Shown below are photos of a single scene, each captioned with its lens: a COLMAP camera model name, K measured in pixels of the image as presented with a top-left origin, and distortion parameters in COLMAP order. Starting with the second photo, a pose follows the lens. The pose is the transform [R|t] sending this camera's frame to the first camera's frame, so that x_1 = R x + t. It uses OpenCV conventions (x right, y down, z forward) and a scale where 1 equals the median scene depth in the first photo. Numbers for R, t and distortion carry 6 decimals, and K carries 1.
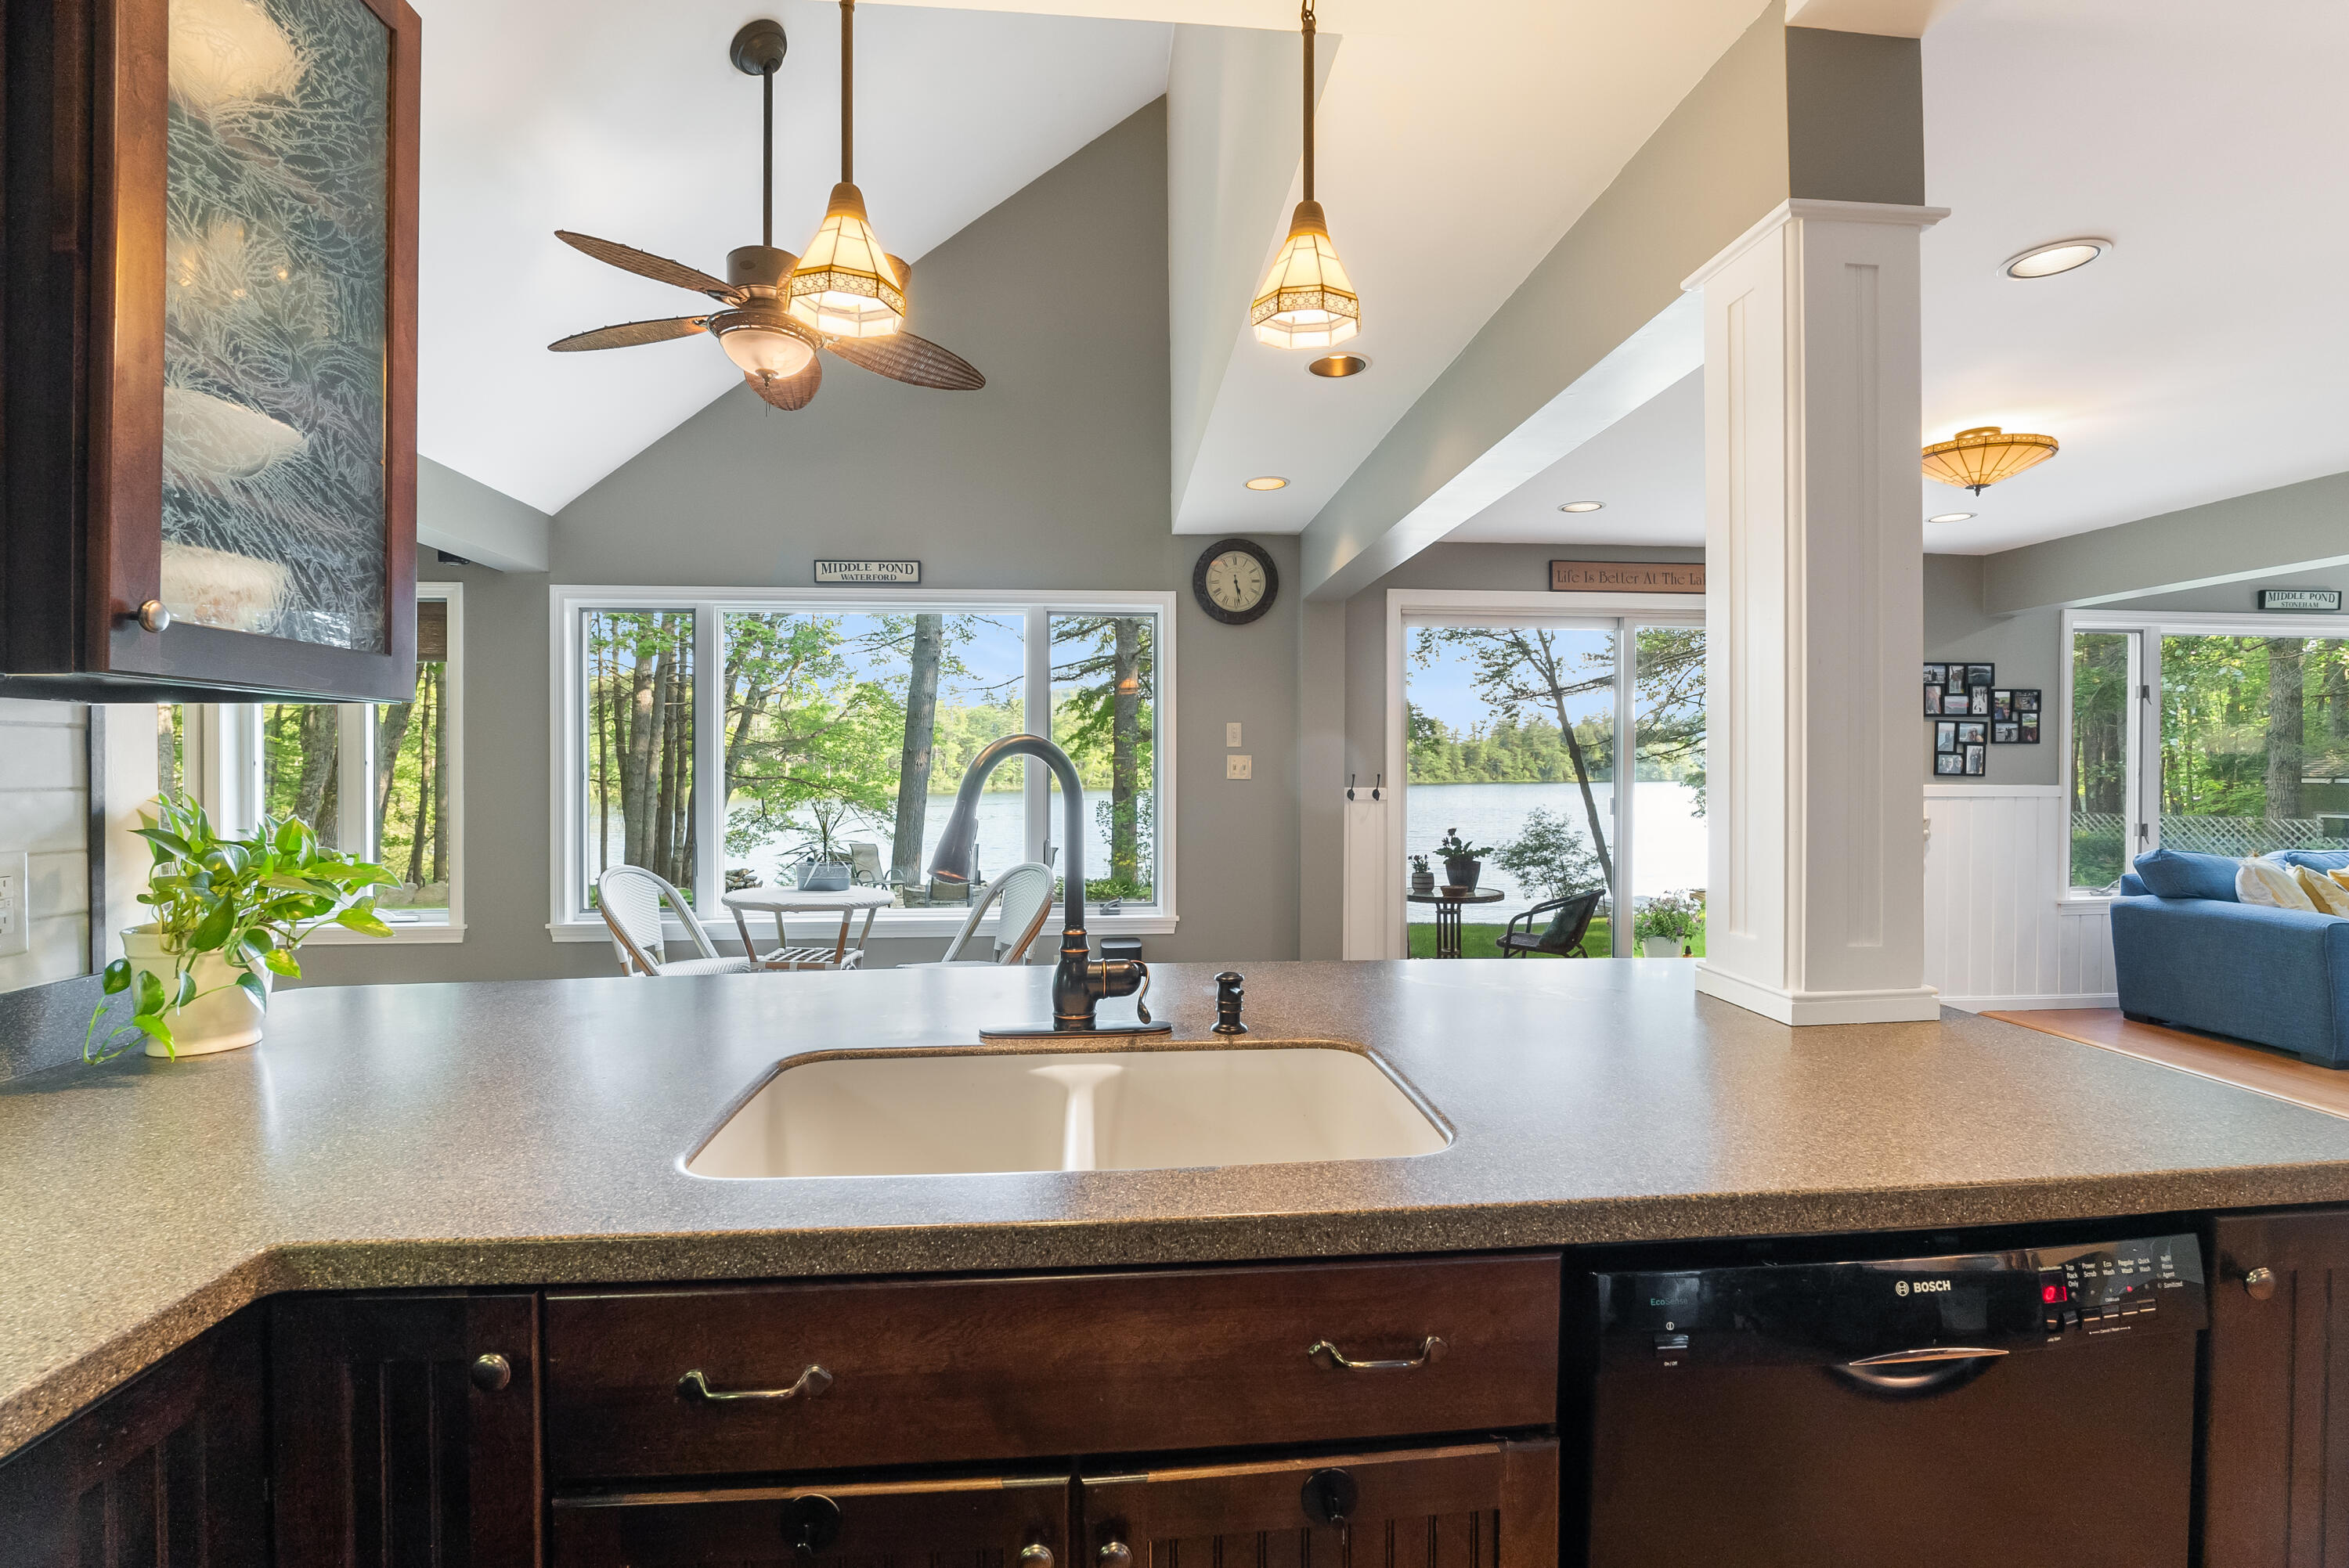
lens RADIAL K [[1060.4, 0, 1176.3], [0, 1060.4, 770.2], [0, 0, 1]] dist [-0.019147, 0.005760]
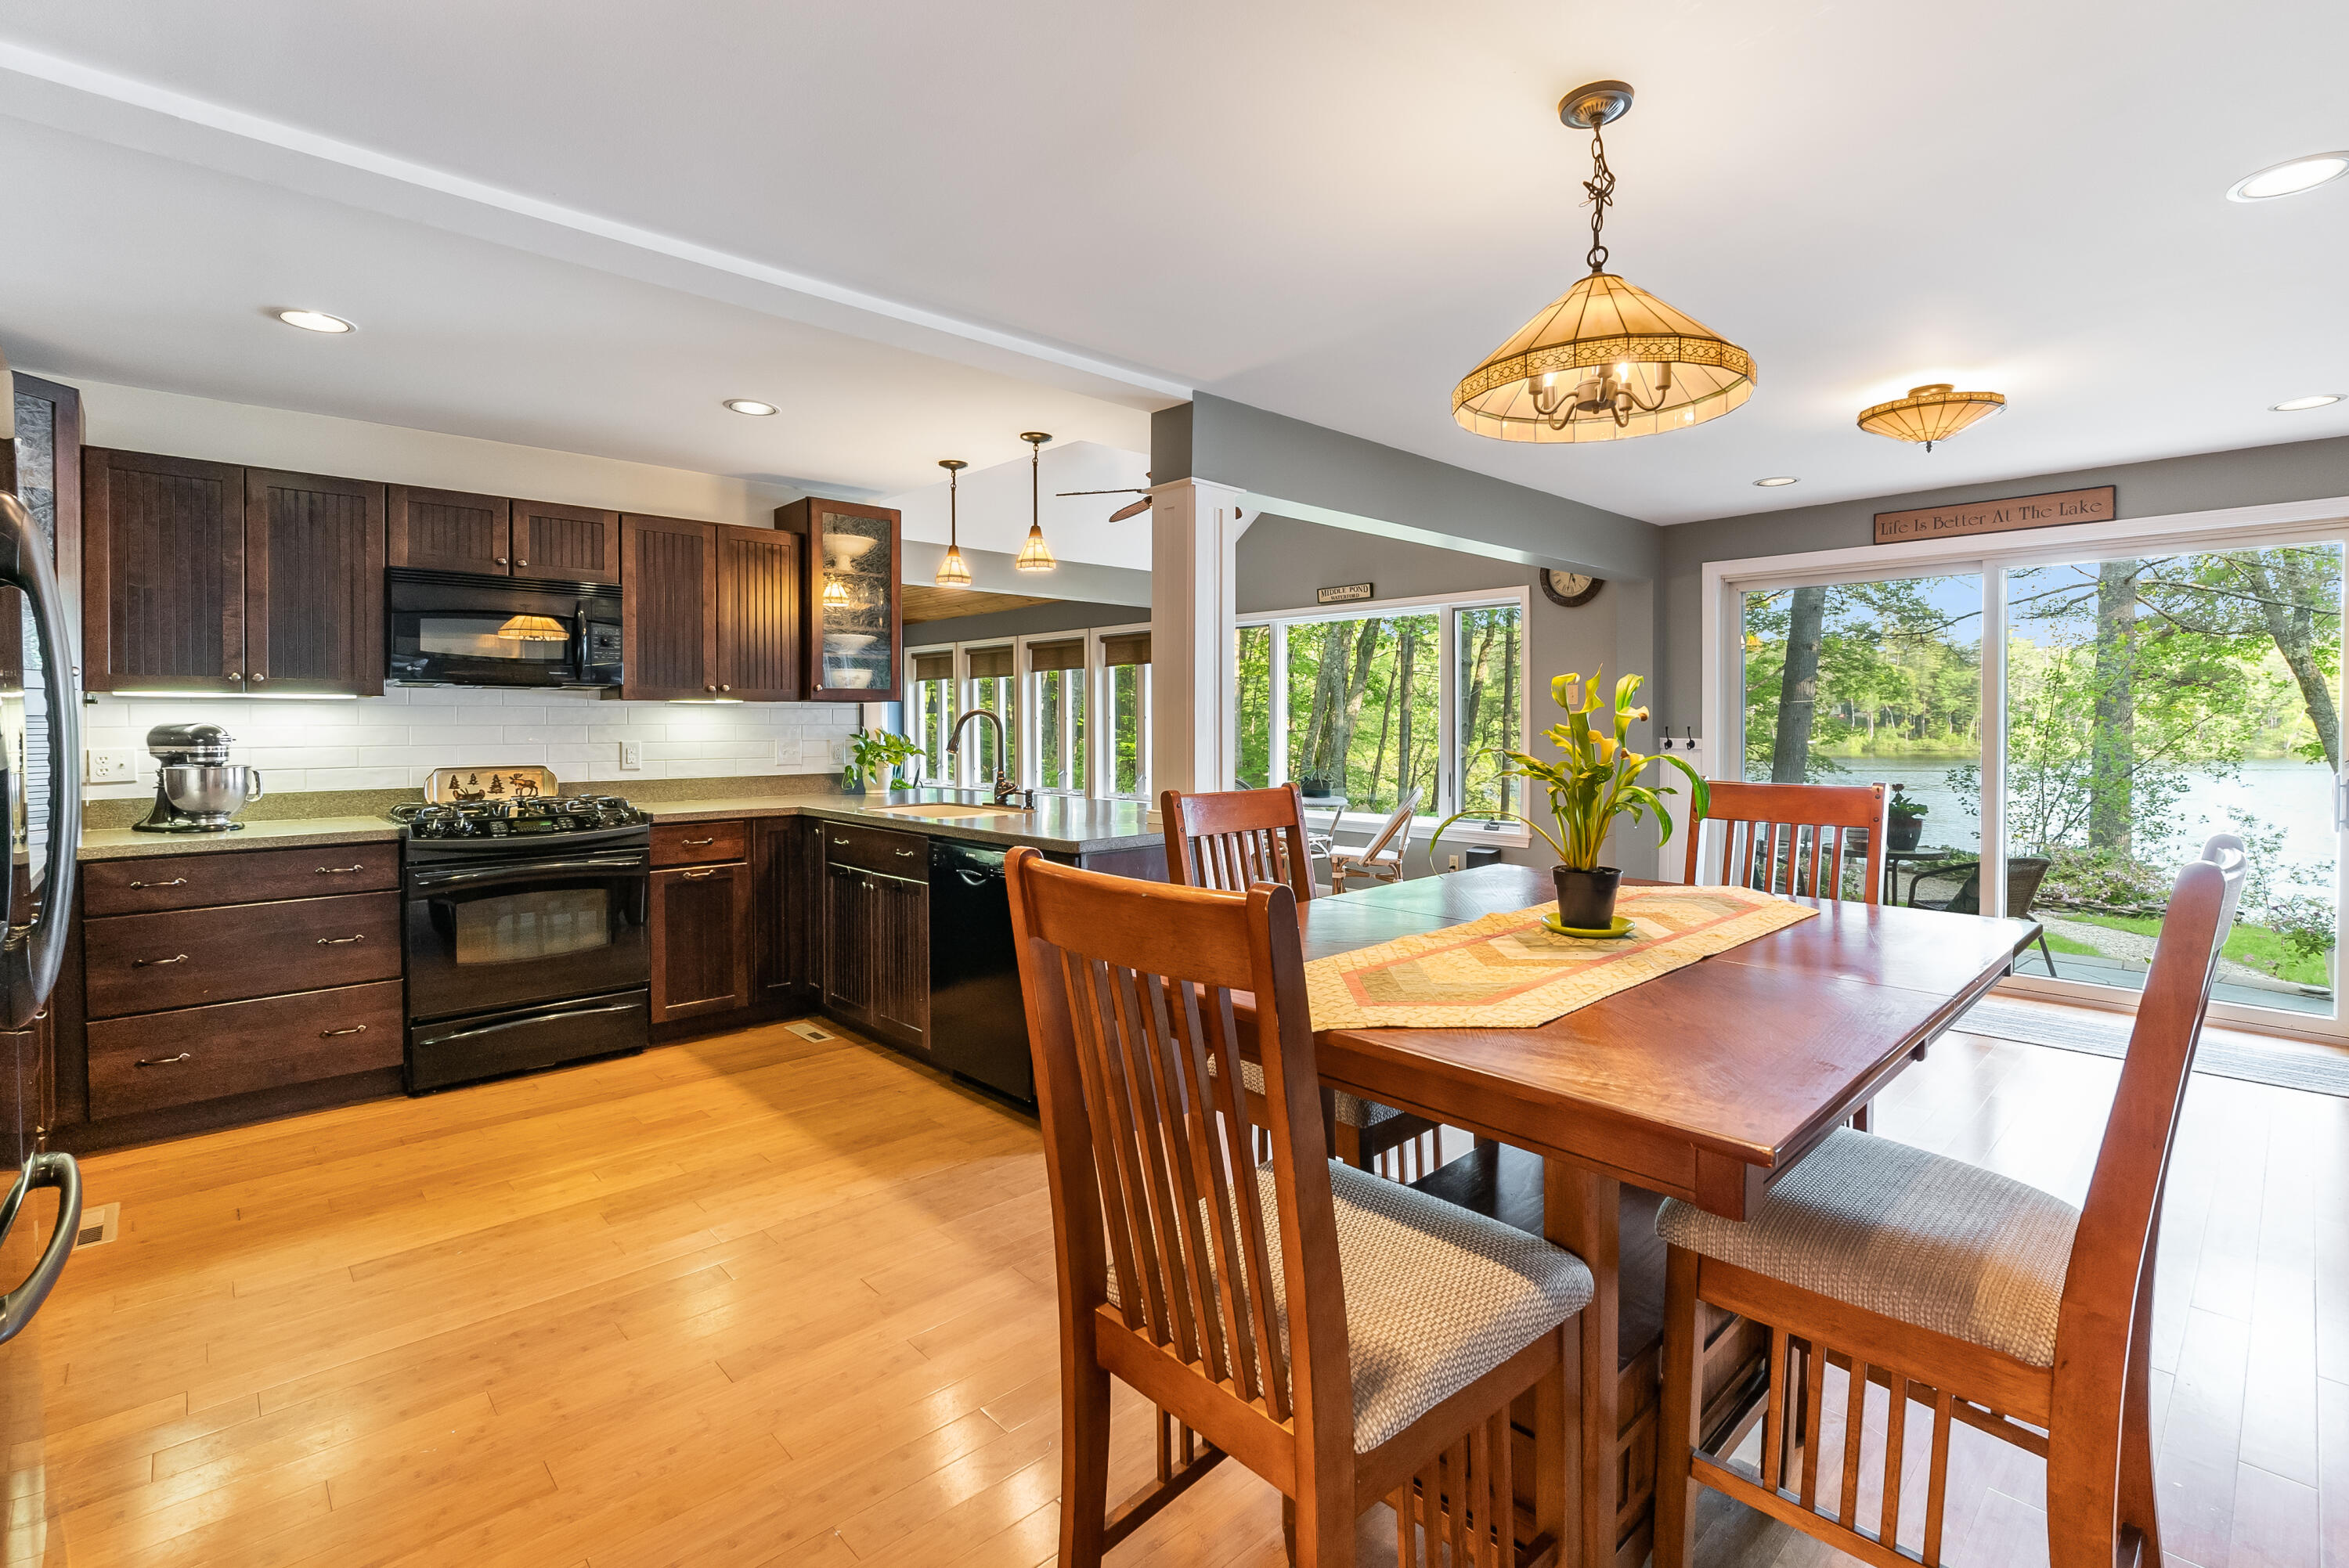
lens RADIAL K [[1060.4, 0, 1194.8], [0, 1060.4, 741.0], [0, 0, 1]] dist [-0.019147, 0.005760]
pose [[0.627027, 0.014677, -0.778860, 0.728299], [-0.003011, 0.999861, 0.016418, 0.002381], [0.778992, -0.007950, 0.626984, -0.128422]]
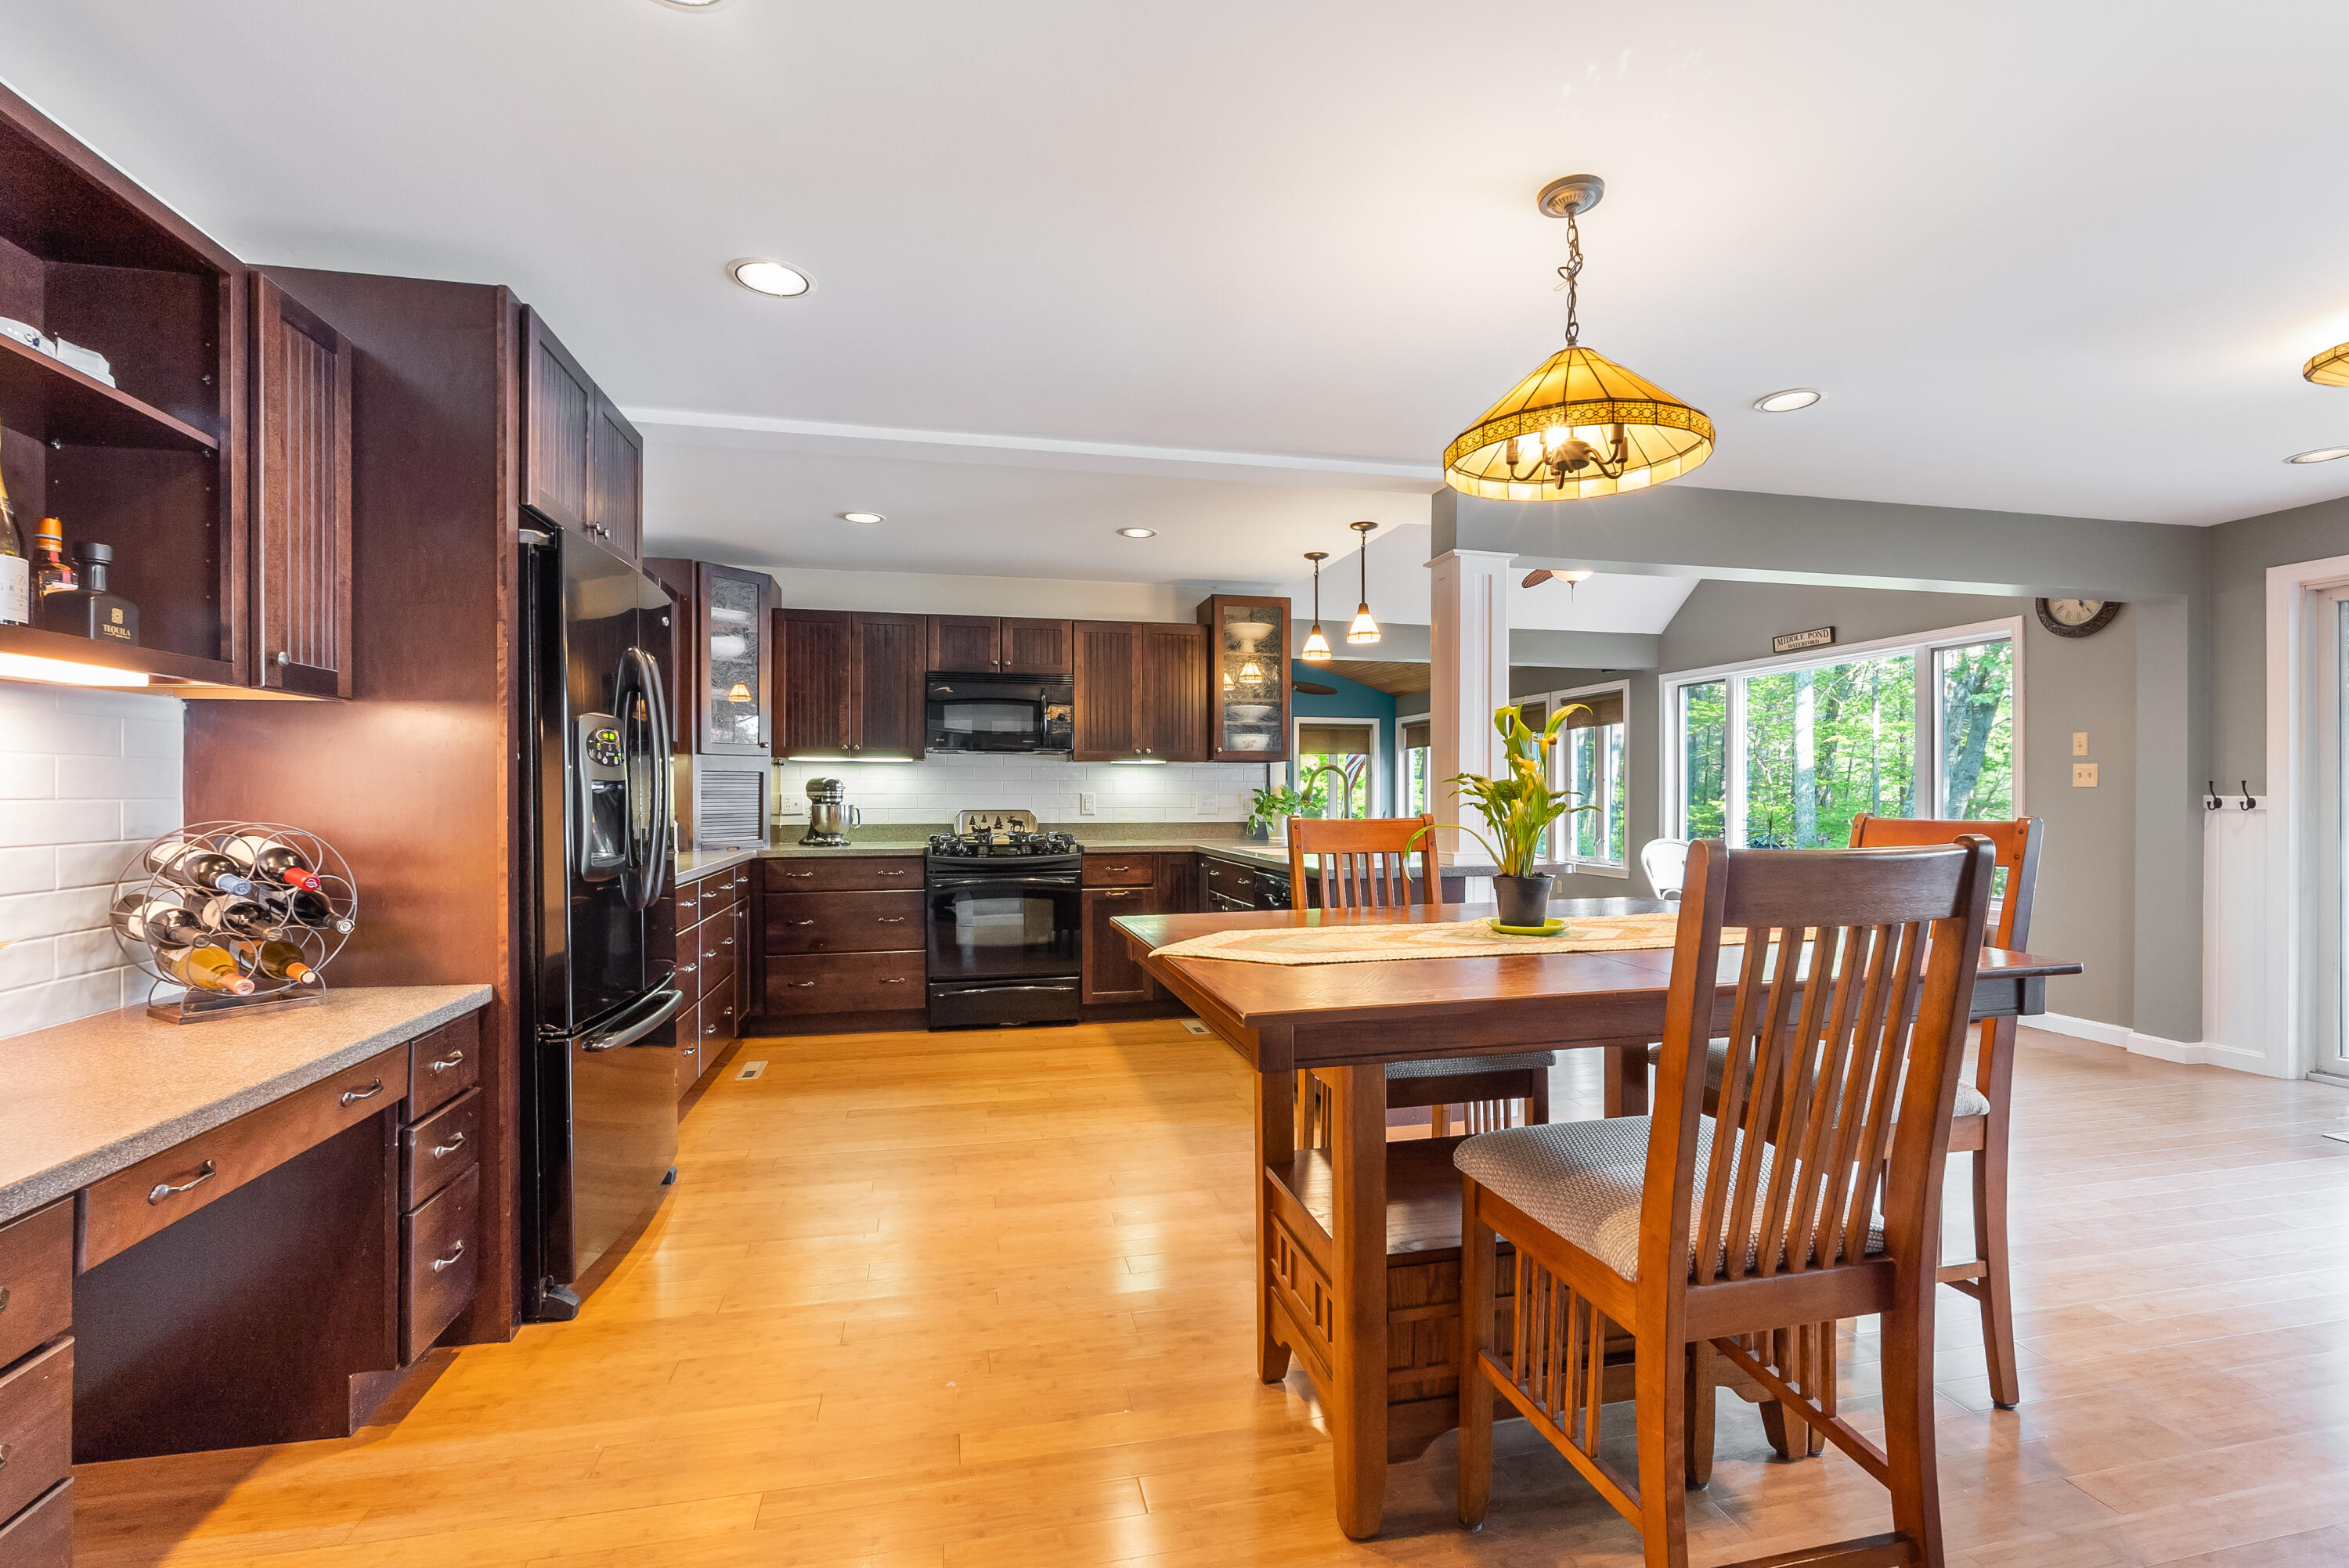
lens RADIAL K [[1060.4, 0, 1193.6], [0, 1060.4, 798.4], [0, 0, 1]] dist [-0.019147, 0.005760]
pose [[0.146349, 0.003963, -0.989225, 0.911053], [-0.004871, 0.999983, 0.003285, 0.019925], [0.989221, 0.004338, 0.146365, 0.000452]]
